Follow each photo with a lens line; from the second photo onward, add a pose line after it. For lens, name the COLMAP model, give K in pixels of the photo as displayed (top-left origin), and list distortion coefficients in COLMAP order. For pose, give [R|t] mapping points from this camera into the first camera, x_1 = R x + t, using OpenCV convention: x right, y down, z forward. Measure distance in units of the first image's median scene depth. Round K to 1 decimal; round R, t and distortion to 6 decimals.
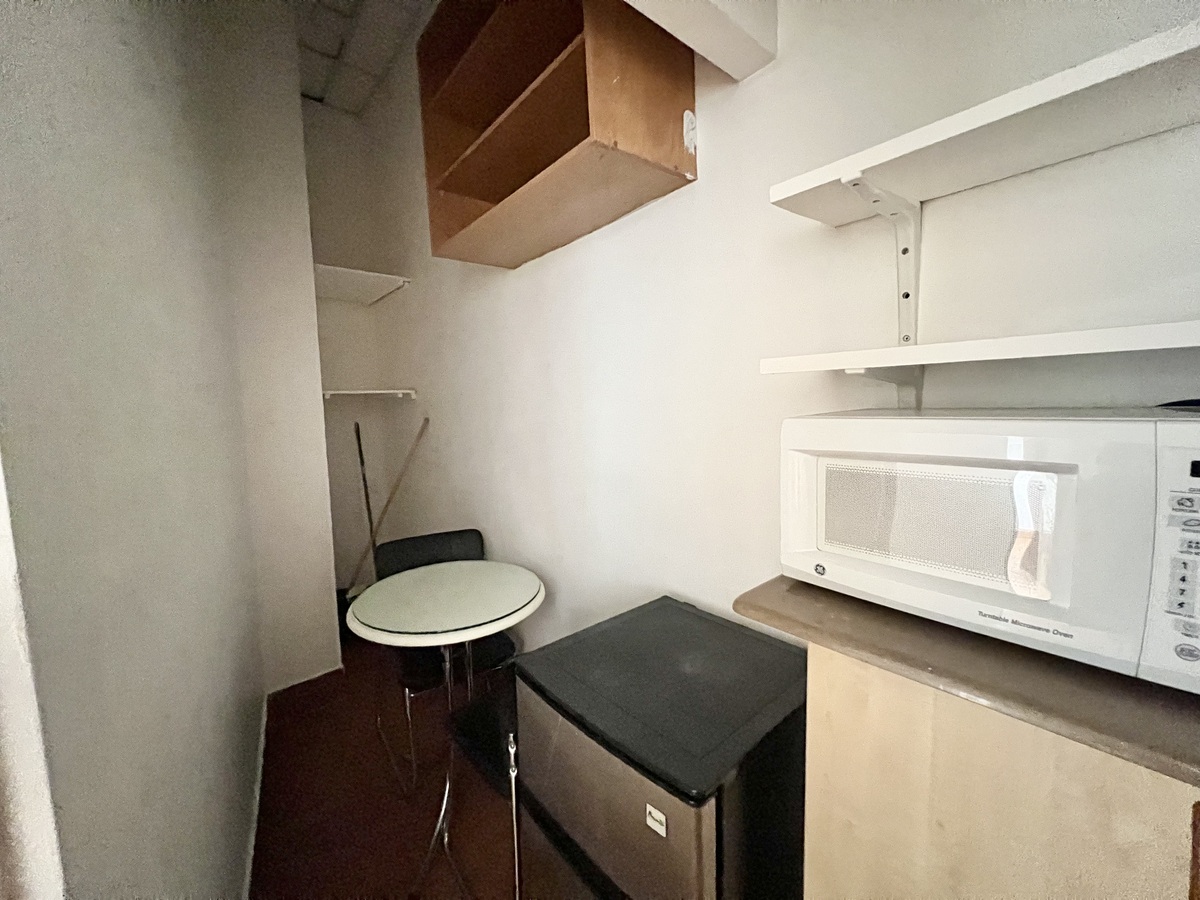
lens RADIAL K [[483.4, 0, 595.8], [0, 483.4, 446.9], [0, 0, 1]] dist [0.000174, 0.000094]
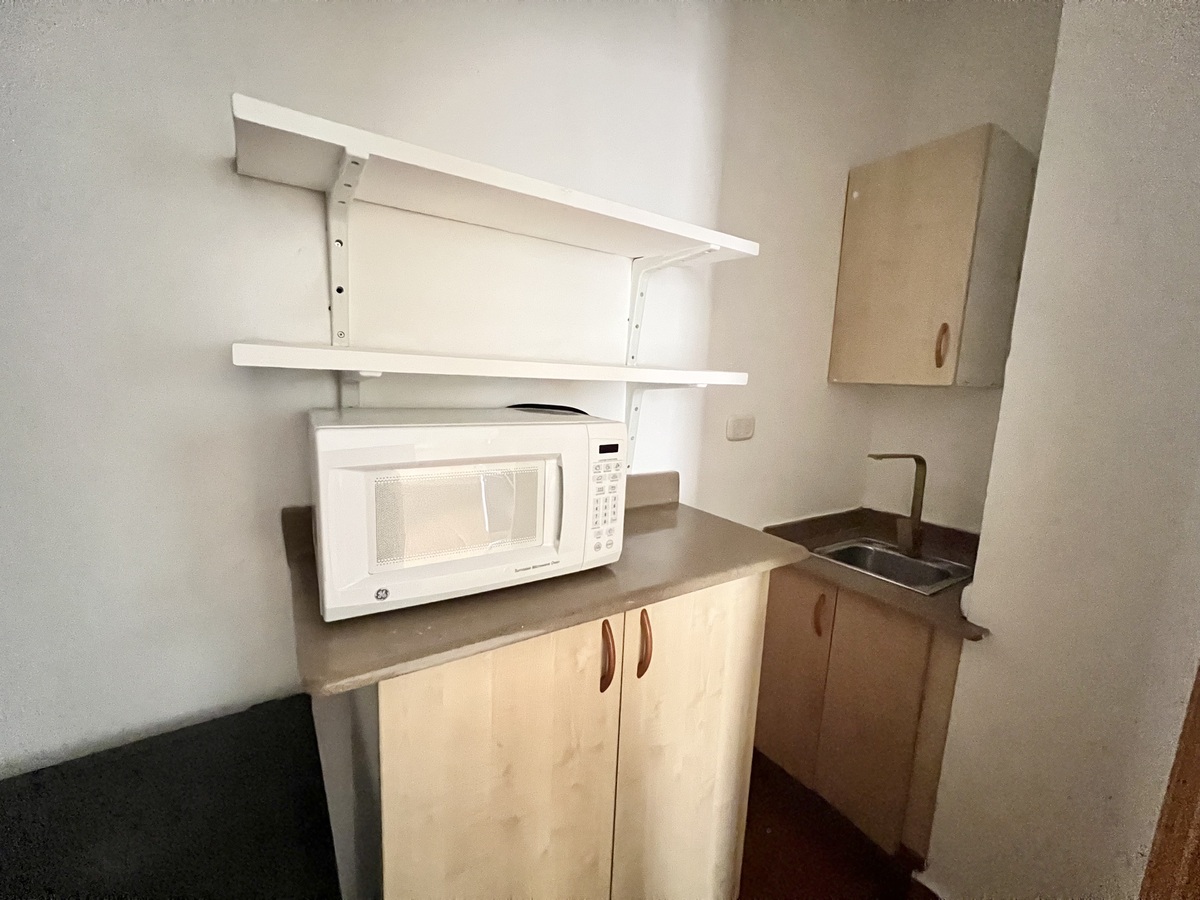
lens RADIAL K [[483.4, 0, 595.8], [0, 483.4, 446.9], [0, 0, 1]] dist [0.000174, 0.000094]
pose [[0.114807, -0.111746, 0.987083, -0.410812], [0.050638, 0.993019, 0.106529, -0.112776], [-0.992096, 0.037754, 0.119664, 0.555878]]
